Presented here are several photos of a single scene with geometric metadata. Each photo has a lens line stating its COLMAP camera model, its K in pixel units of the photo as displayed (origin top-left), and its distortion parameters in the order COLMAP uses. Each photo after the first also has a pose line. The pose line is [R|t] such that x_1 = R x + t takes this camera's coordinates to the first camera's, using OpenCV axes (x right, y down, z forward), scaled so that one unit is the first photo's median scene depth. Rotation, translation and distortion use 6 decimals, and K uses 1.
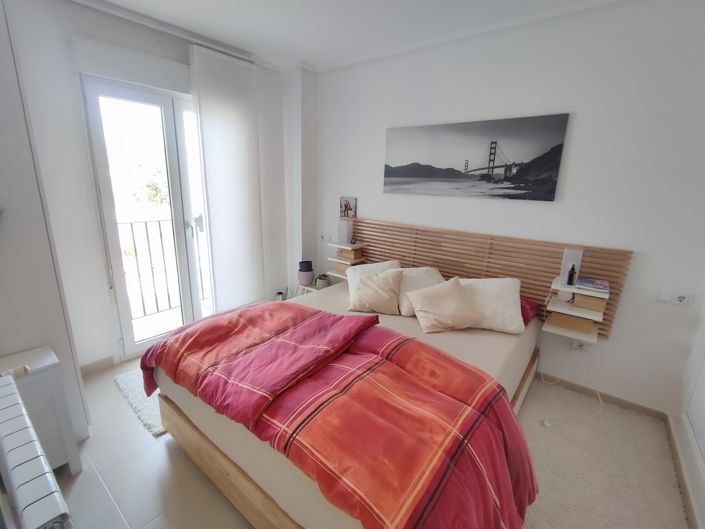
lens RADIAL K [[323.5, 0, 351.1], [0, 323.5, 263.2], [0, 0, 1]] dist [0.000981, 0.000384]
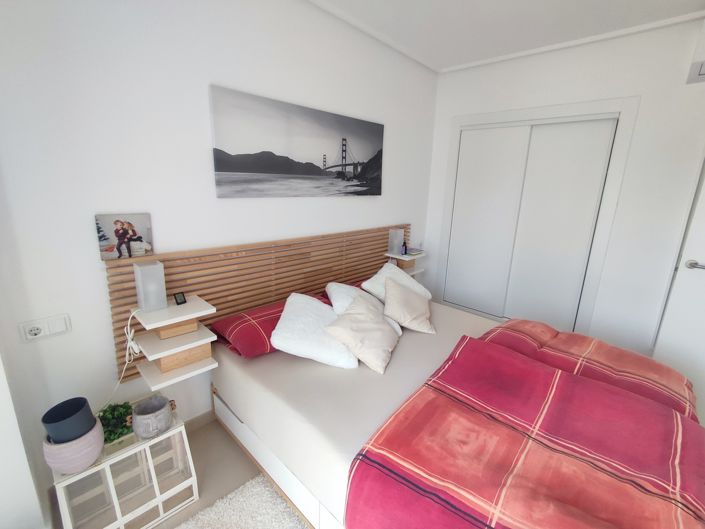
lens RADIAL K [[323.5, 0, 351.3], [0, 323.5, 264.9], [0, 0, 1]] dist [0.000981, 0.000384]
pose [[0.077934, -0.265403, 0.960983, -0.564737], [0.226761, 0.943368, 0.242148, -0.230252], [-0.970827, 0.199041, 0.133704, 0.863905]]
